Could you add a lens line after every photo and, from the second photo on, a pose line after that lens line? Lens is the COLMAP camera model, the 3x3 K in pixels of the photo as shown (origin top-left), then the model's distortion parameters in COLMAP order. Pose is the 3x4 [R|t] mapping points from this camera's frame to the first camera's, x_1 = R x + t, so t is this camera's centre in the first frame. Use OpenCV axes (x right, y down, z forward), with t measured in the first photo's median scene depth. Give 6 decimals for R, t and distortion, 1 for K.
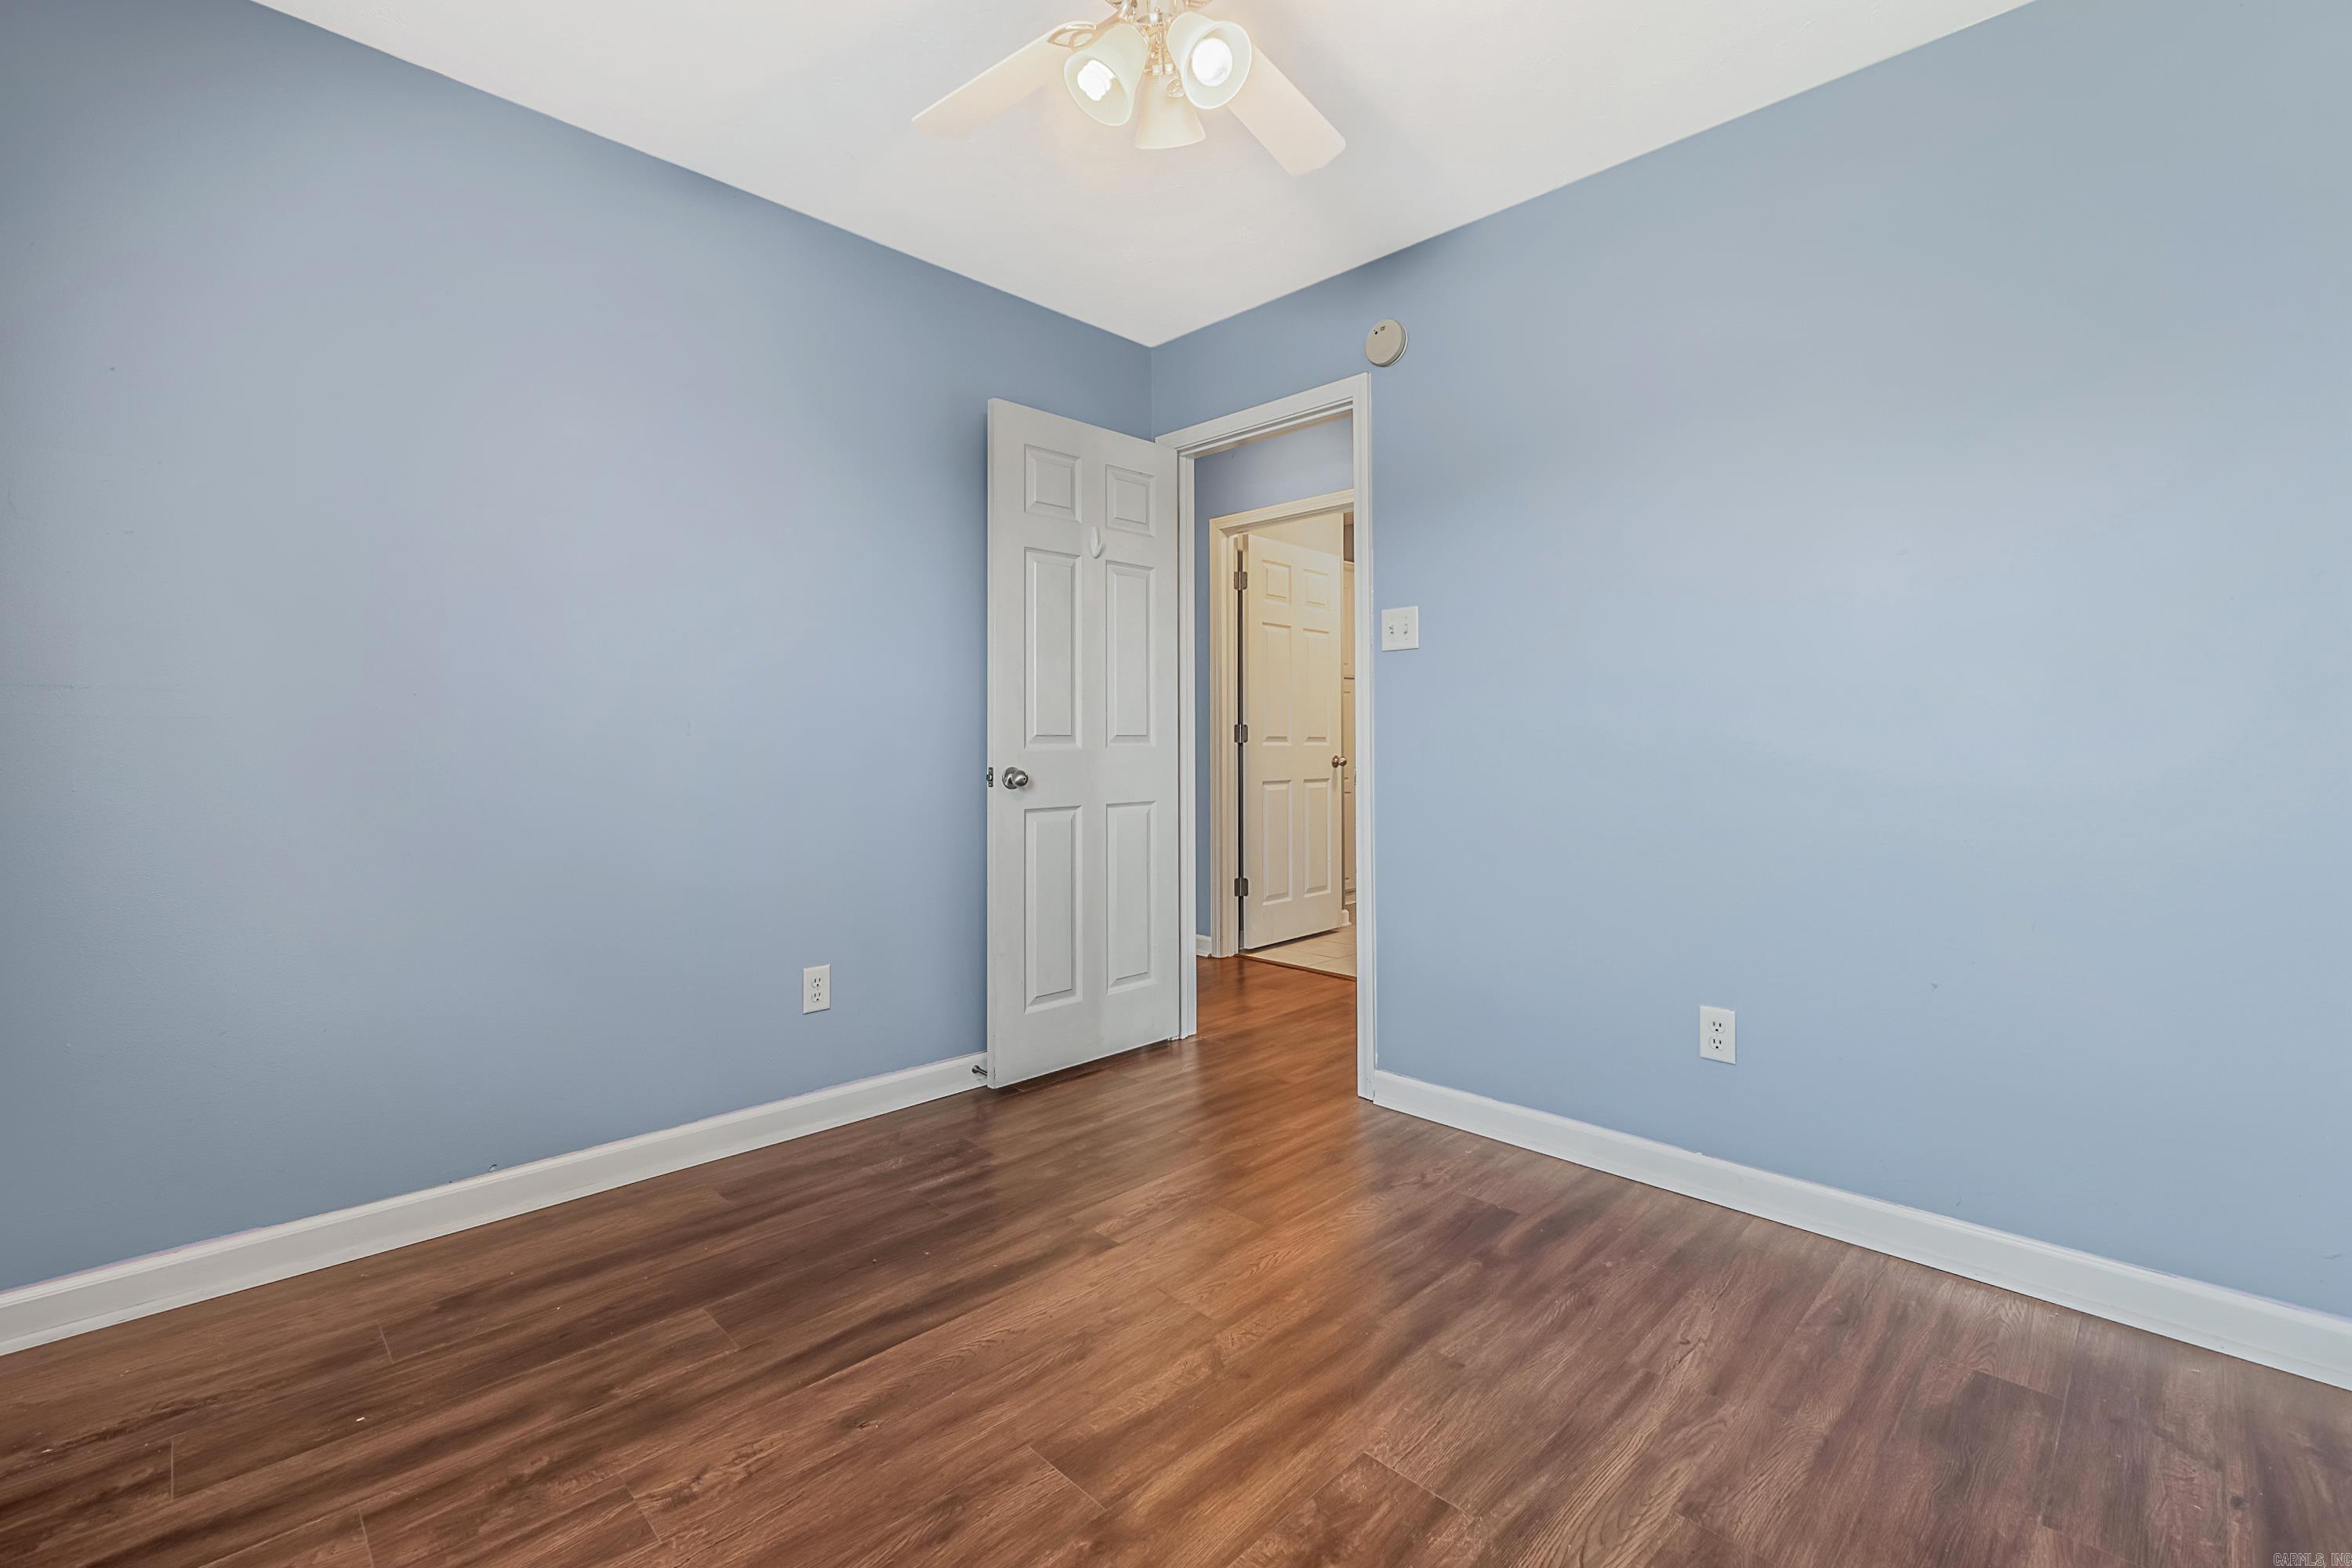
lens RADIAL K [[1003.9, 0, 1179.0], [0, 1003.9, 722.1], [0, 0, 1]] dist [-0.000453, -0.000116]
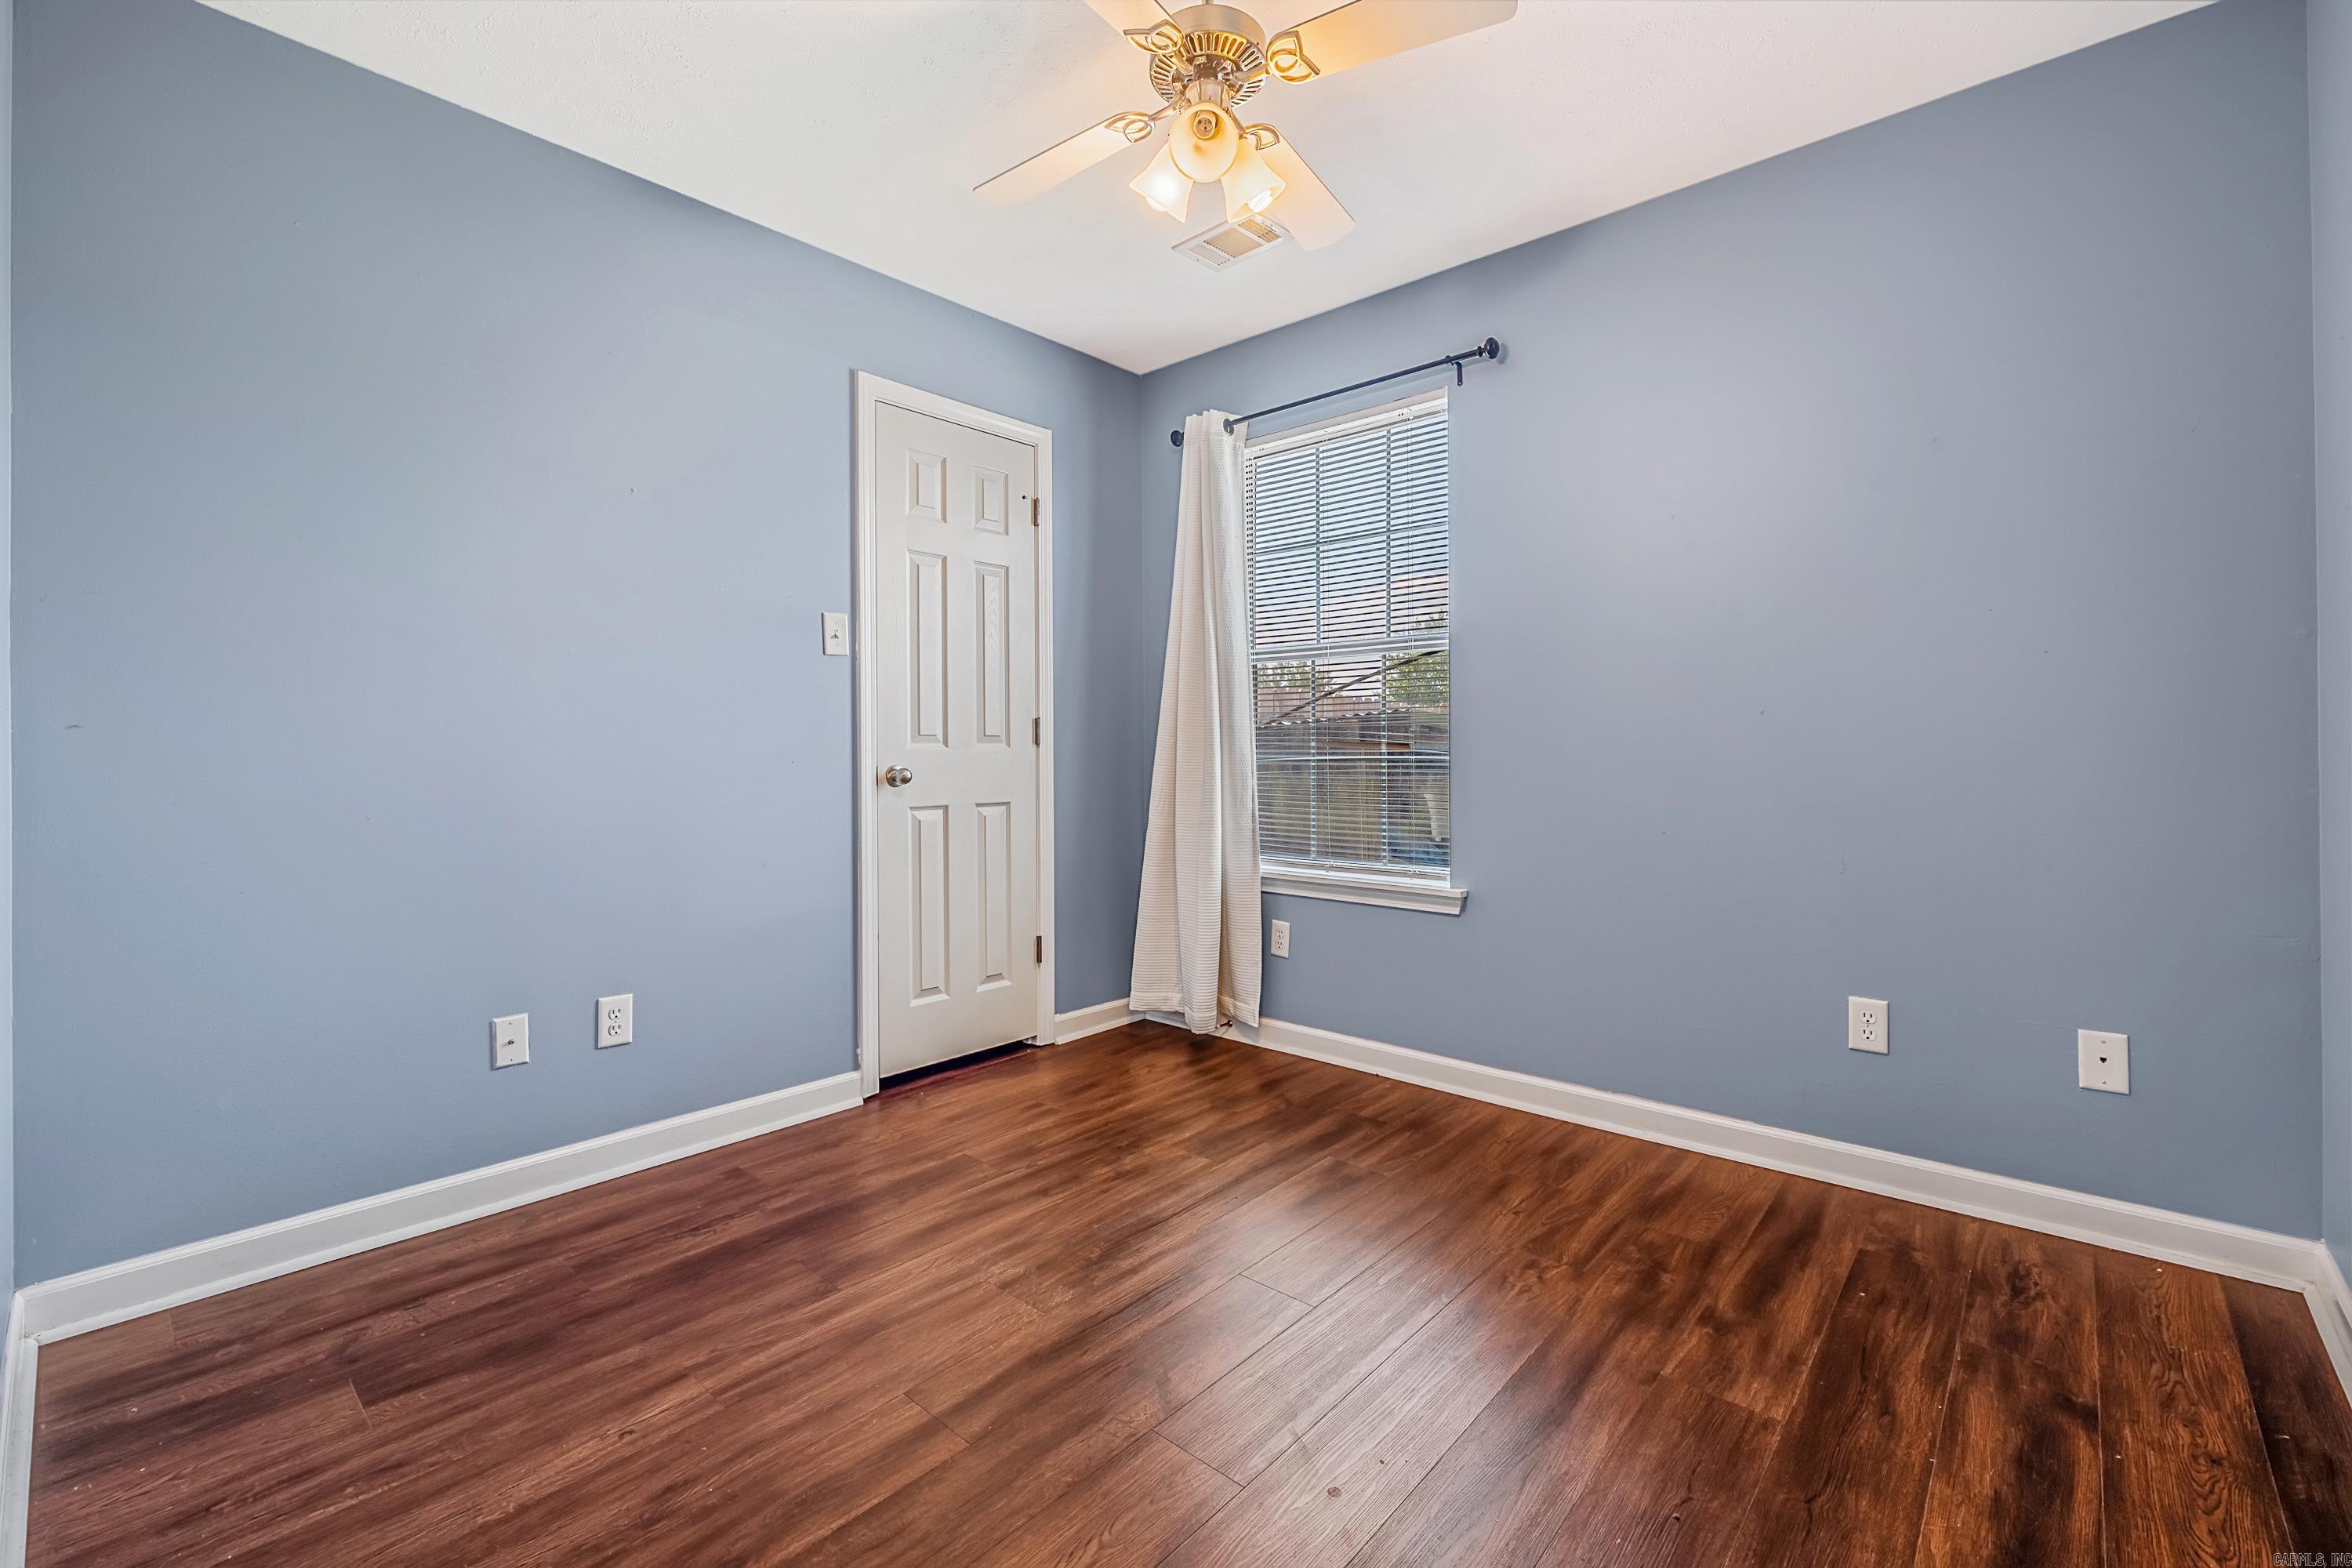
lens RADIAL K [[1010.2, 0, 1174.1], [0, 1010.2, 750.0], [0, 0, 1]] dist [-0.002219, -0.000219]
pose [[-0.998793, 0.004826, -0.048883, 0.069496], [0.006048, 0.999672, -0.024892, 0.049461], [0.048746, -0.025158, -0.998494, 1.925623]]
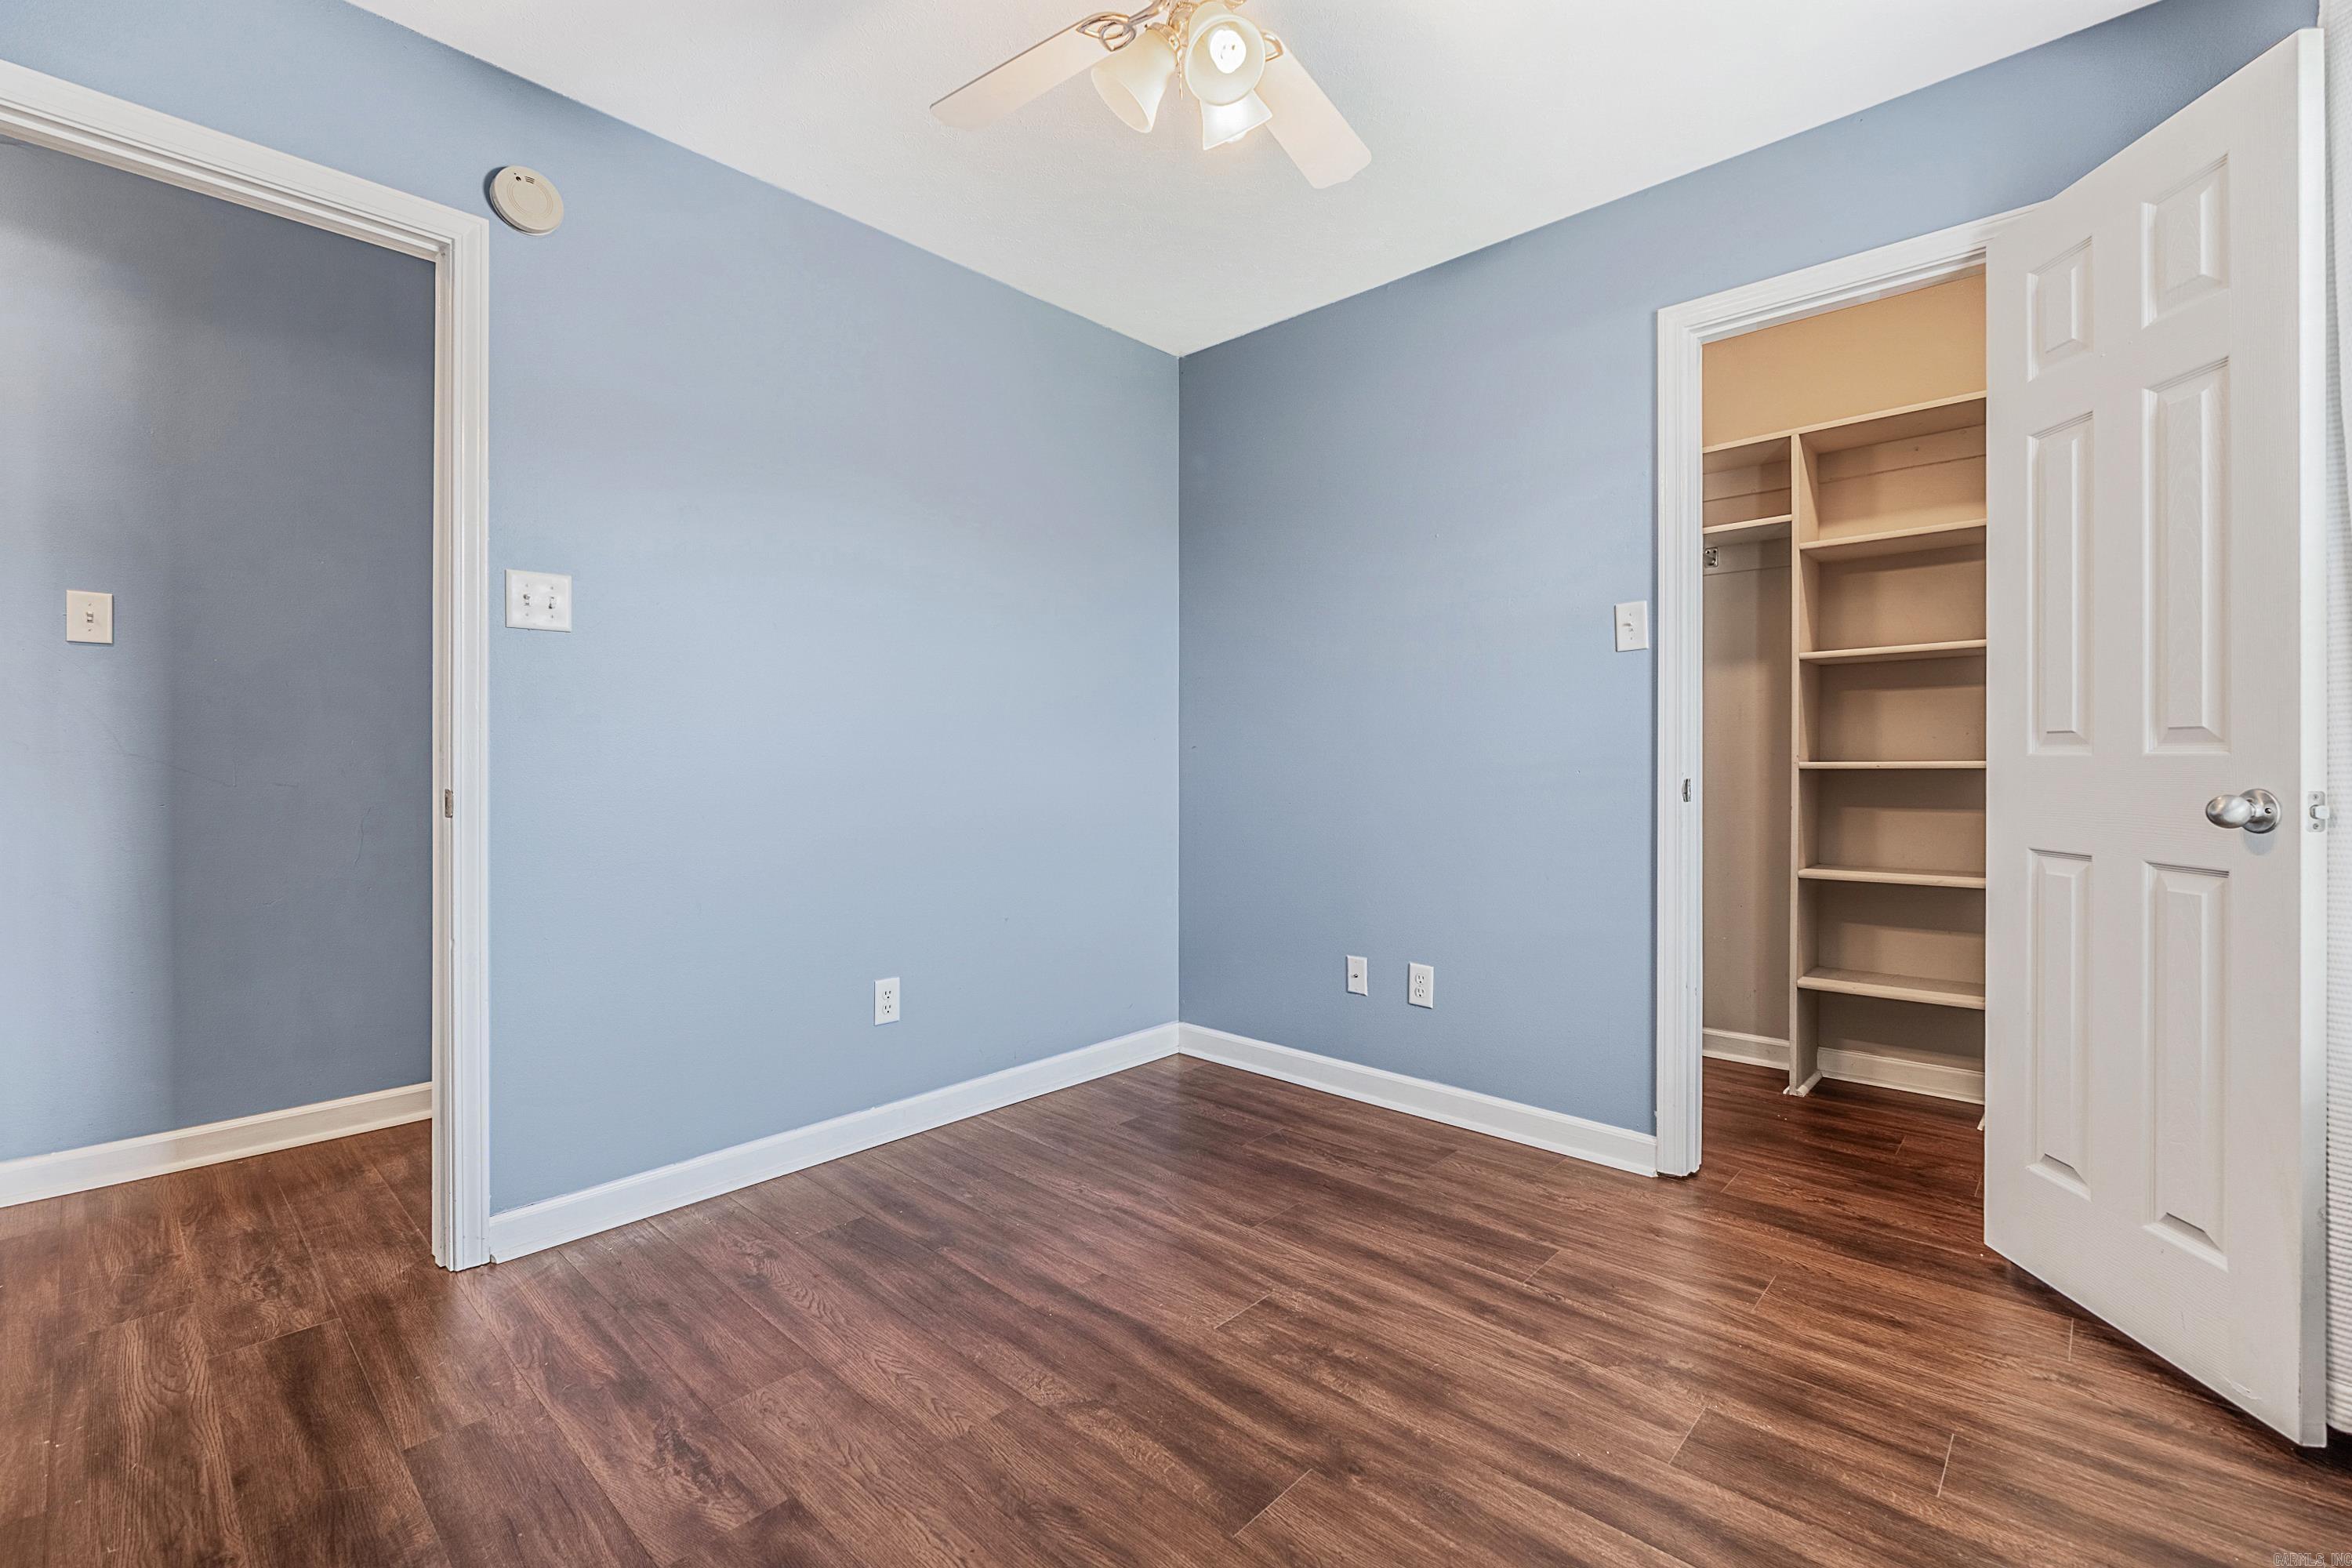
lens RADIAL K [[1010.2, 0, 1174.1], [0, 1010.2, 750.0], [0, 0, 1]] dist [-0.002219, -0.000219]
pose [[-0.030062, 0.011849, 0.999478, -0.900937], [-0.024189, 0.999628, -0.012578, 0.026442], [-0.999255, -0.024555, -0.029764, 0.933807]]
